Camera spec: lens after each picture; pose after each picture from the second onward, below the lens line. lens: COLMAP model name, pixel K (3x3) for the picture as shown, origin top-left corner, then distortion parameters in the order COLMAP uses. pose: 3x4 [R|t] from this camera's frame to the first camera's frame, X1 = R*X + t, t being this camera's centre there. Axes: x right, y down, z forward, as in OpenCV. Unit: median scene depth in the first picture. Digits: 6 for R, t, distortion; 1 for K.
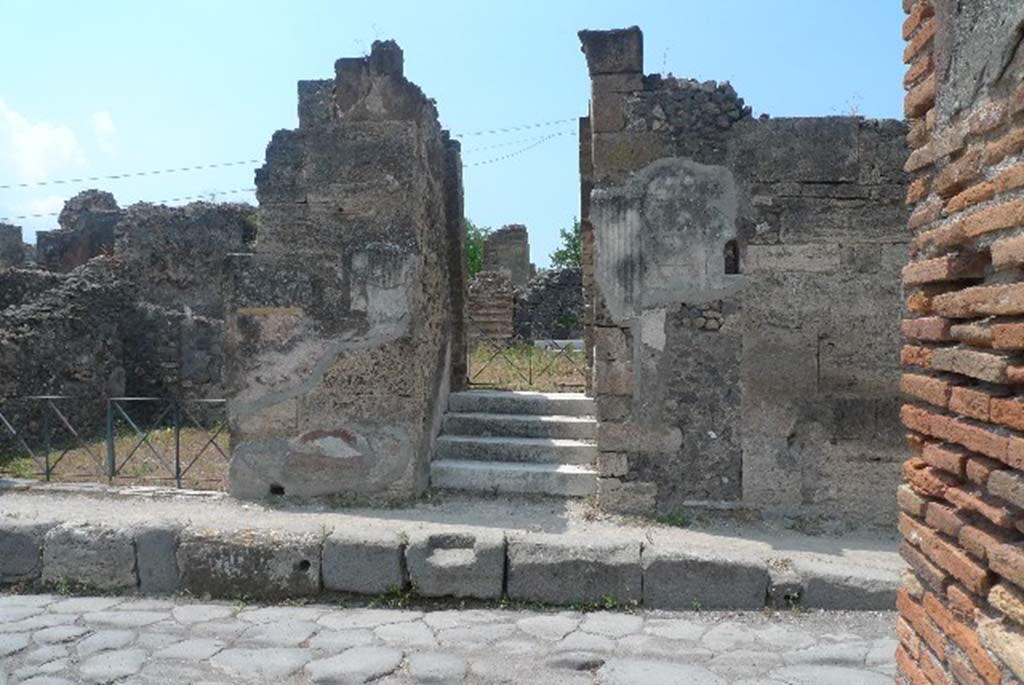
lens RADIAL K [[709.1, 0, 523.2], [0, 709.1, 339.4], [0, 0, 1]] dist [-0.033049, -0.000408]
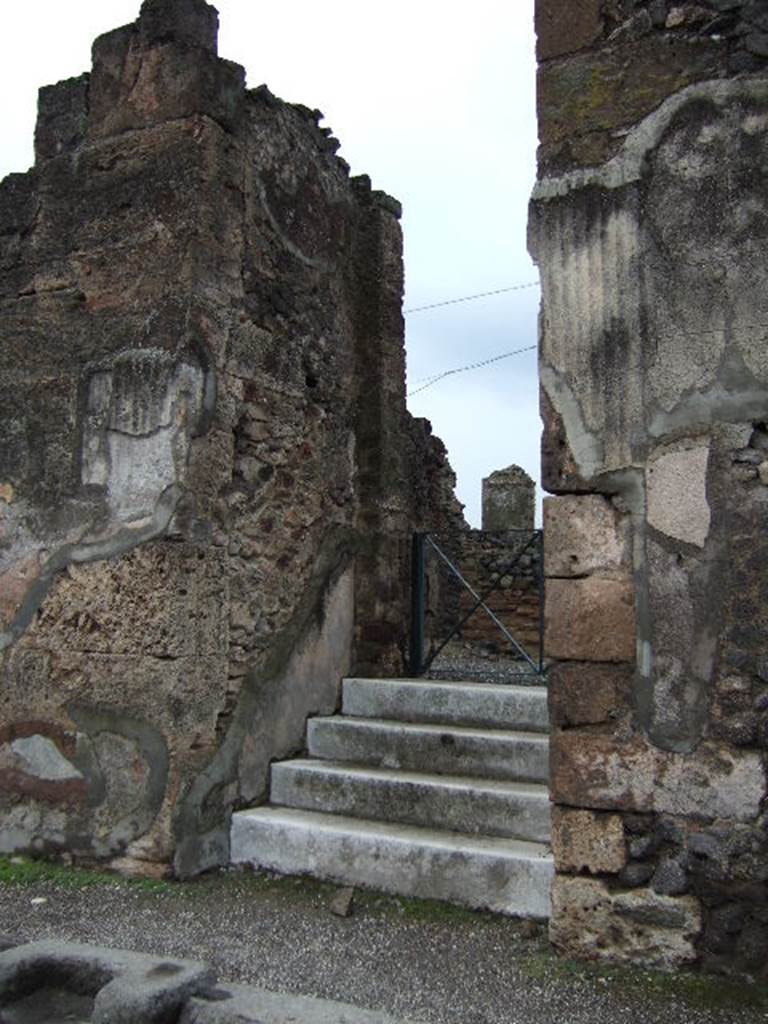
lens RADIAL K [[1084.9, 0, 355.3], [0, 1084.9, 511.8], [0, 0, 1]] dist [-0.074285, 0.034619]
pose [[0.924726, -0.023013, -0.379937, 0.235453], [-0.036577, 0.988179, -0.148879, 0.087751], [0.378871, 0.151570, 0.912953, 0.371397]]
